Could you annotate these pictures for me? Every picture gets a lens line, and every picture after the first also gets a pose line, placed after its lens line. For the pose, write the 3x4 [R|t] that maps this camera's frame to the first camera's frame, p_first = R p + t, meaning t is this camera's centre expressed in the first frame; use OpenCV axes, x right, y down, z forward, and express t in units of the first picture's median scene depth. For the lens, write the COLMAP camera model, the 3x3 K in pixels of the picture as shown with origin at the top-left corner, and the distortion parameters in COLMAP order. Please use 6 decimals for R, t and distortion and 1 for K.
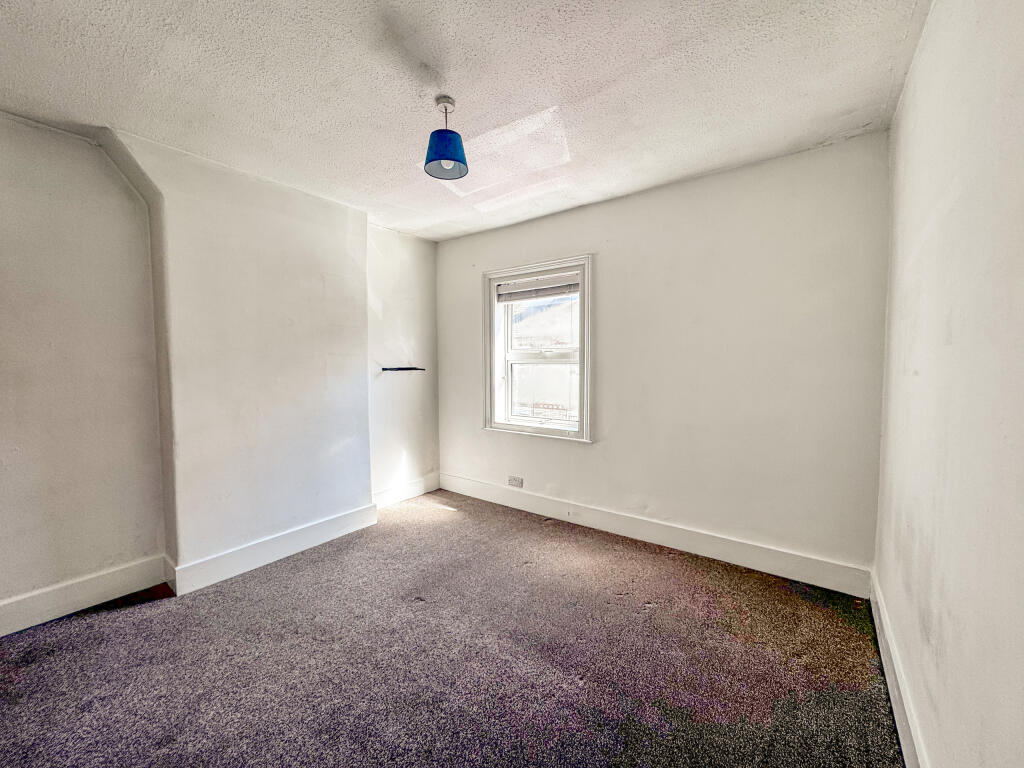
lens RADIAL K [[411.7, 0, 516.1], [0, 411.7, 384.6], [0, 0, 1]] dist [-0.004486, 0.000561]
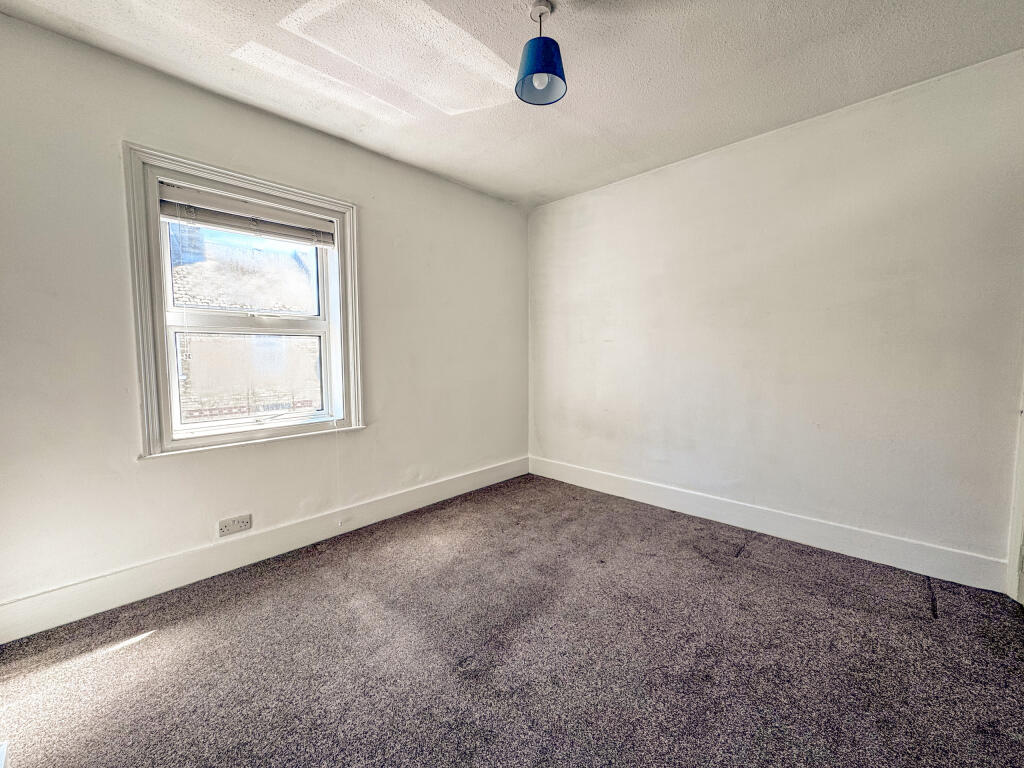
lens RADIAL K [[411.7, 0, 511.5], [0, 411.7, 385.4], [0, 0, 1]] dist [-0.004486, 0.000561]
pose [[0.114968, -0.071996, 0.990757, -0.571706], [0.062266, 0.995931, 0.065147, 0.015098], [-0.991416, 0.054200, 0.118983, 0.535017]]
